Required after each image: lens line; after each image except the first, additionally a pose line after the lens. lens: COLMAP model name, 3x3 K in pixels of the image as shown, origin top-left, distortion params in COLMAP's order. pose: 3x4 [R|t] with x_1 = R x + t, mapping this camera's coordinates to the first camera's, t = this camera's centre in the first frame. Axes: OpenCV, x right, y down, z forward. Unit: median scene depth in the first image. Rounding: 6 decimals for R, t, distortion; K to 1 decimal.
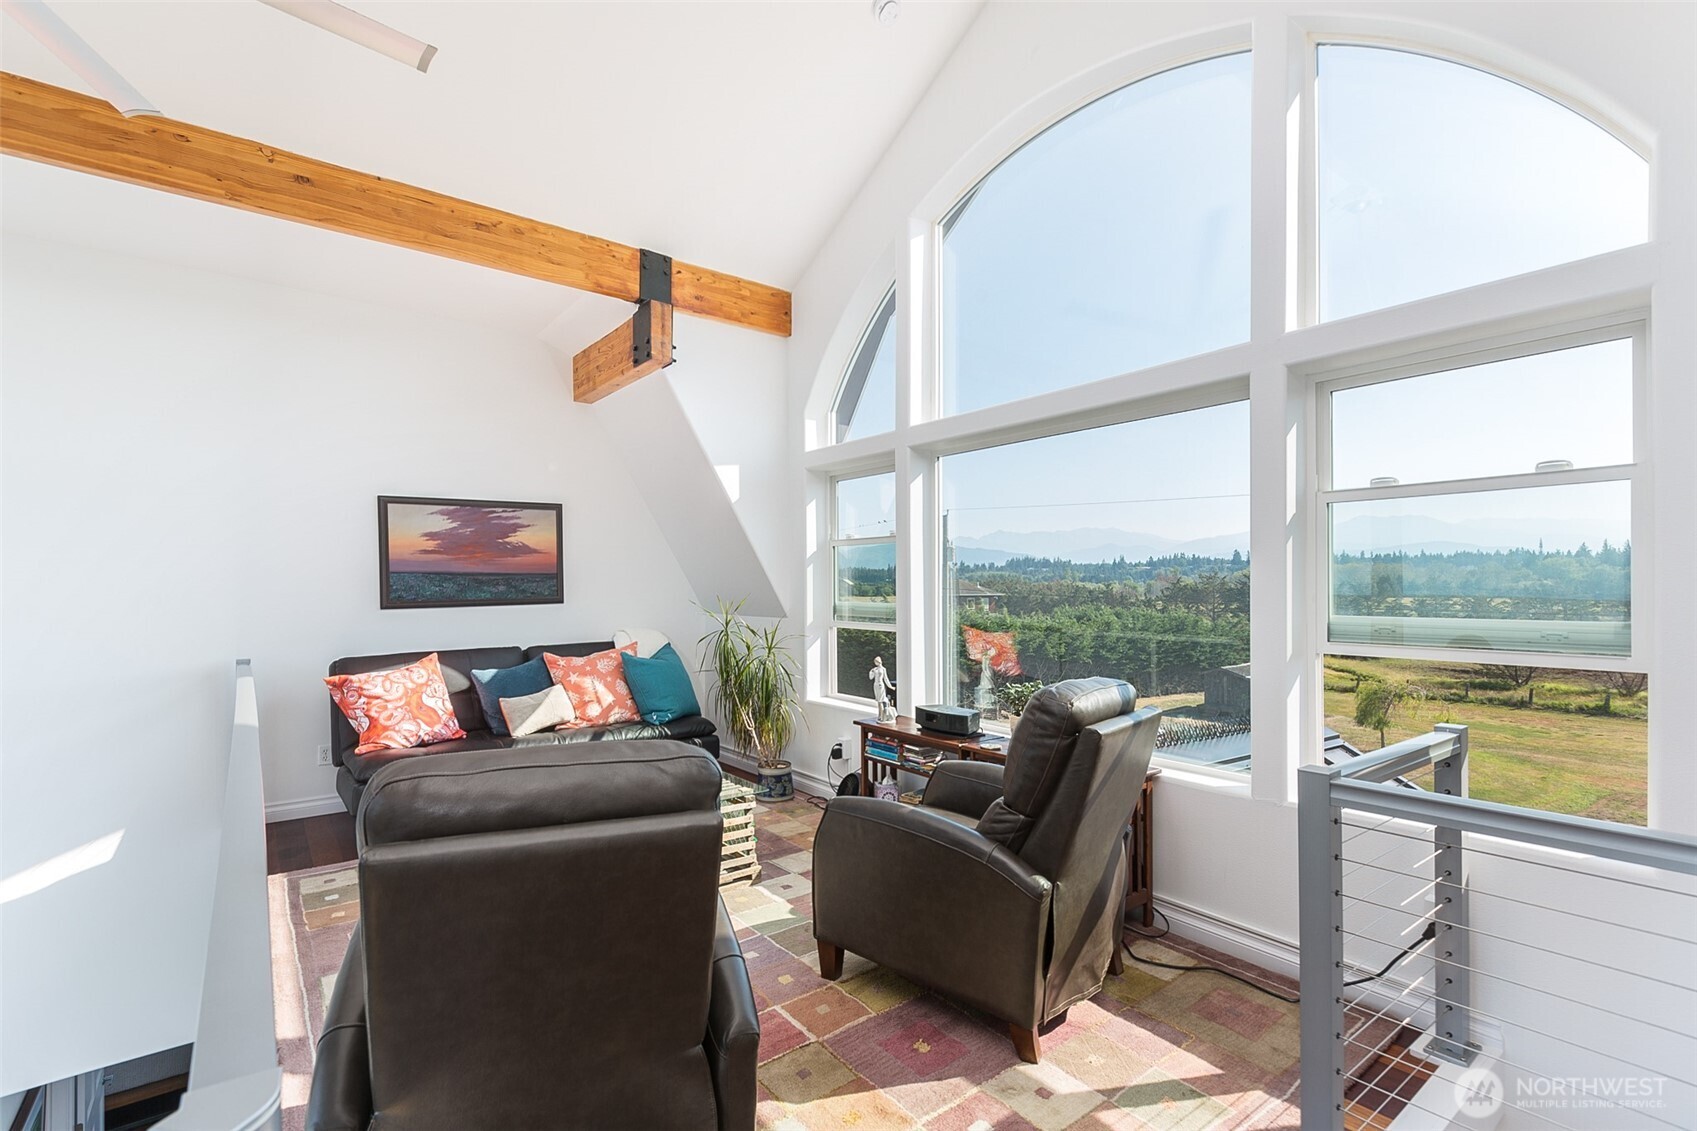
lens RADIAL K [[783.7, 0, 848.5], [0, 783.7, 565.5], [0, 0, 1]] dist [-0.000151, -0.000272]
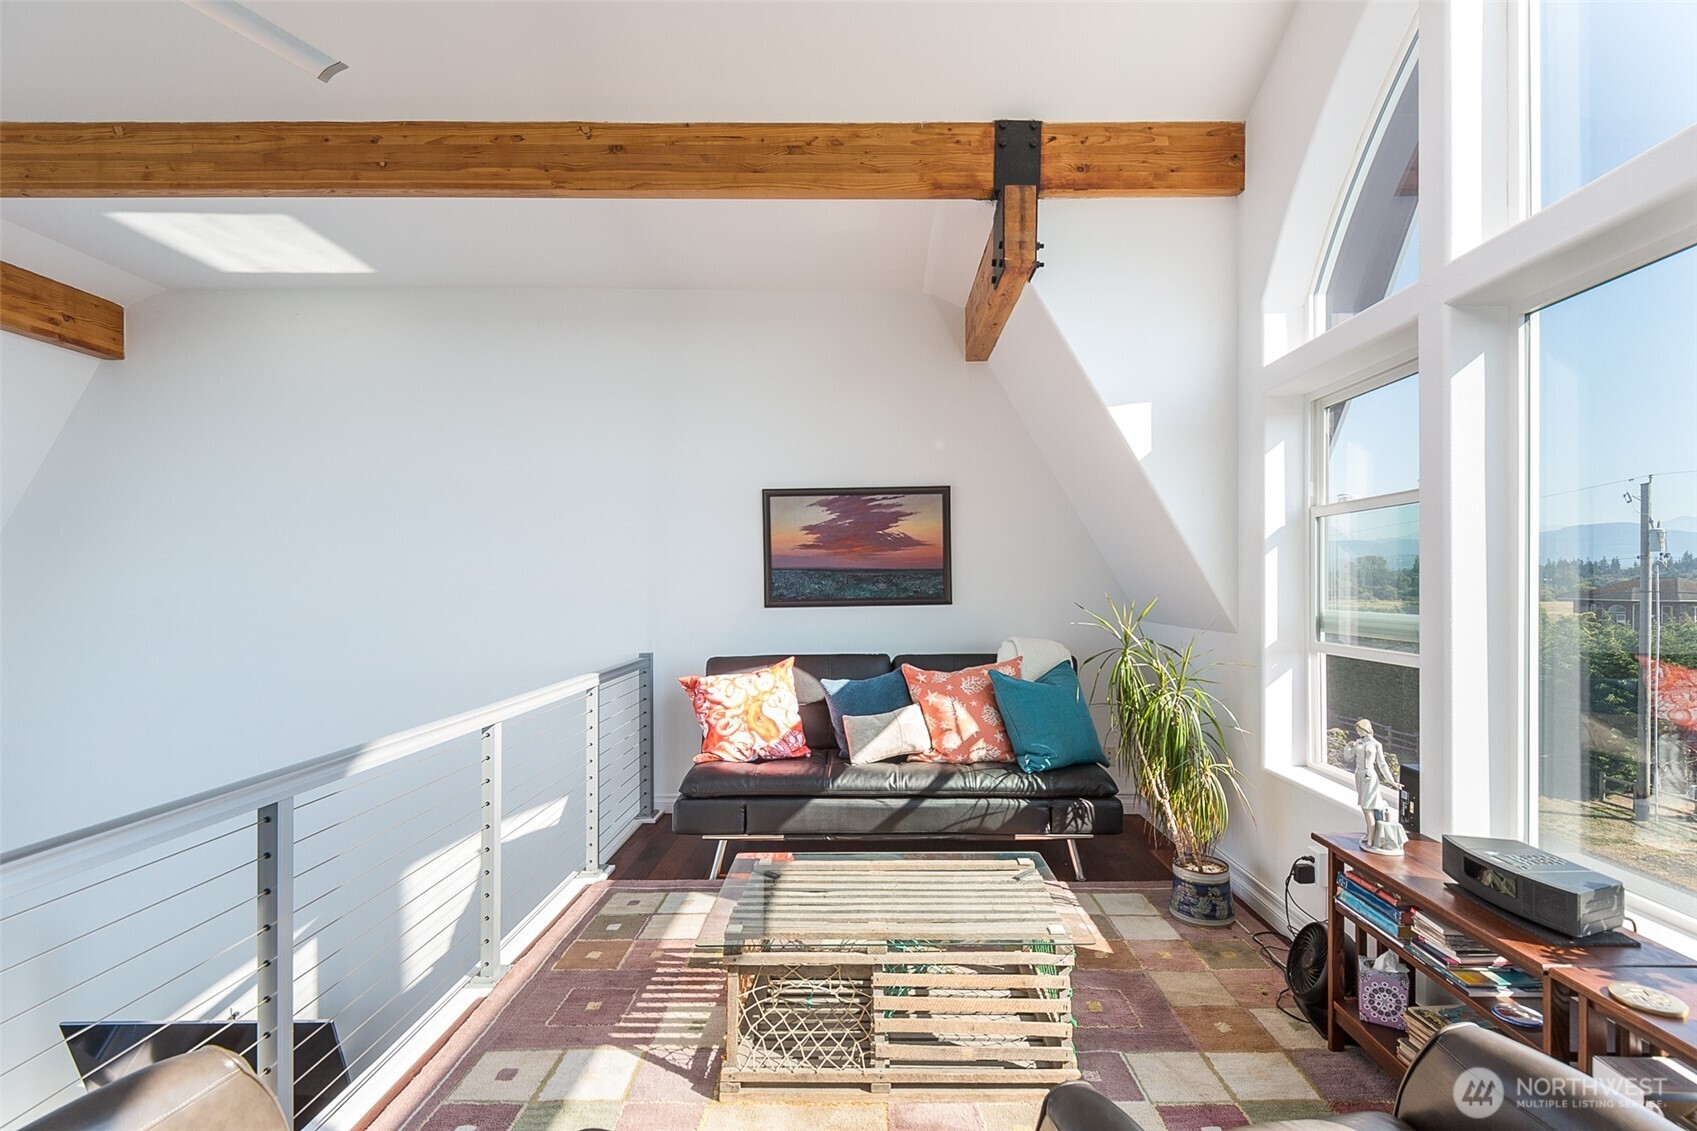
lens RADIAL K [[776.7, 0, 853.4], [0, 776.7, 579.2], [0, 0, 1]] dist [0.035017, -0.024247]
pose [[0.782731, -0.003348, -0.622351, 0.083163], [0.013326, 0.999846, 0.011381, 0.012127], [0.622217, -0.017202, 0.782656, 0.334106]]
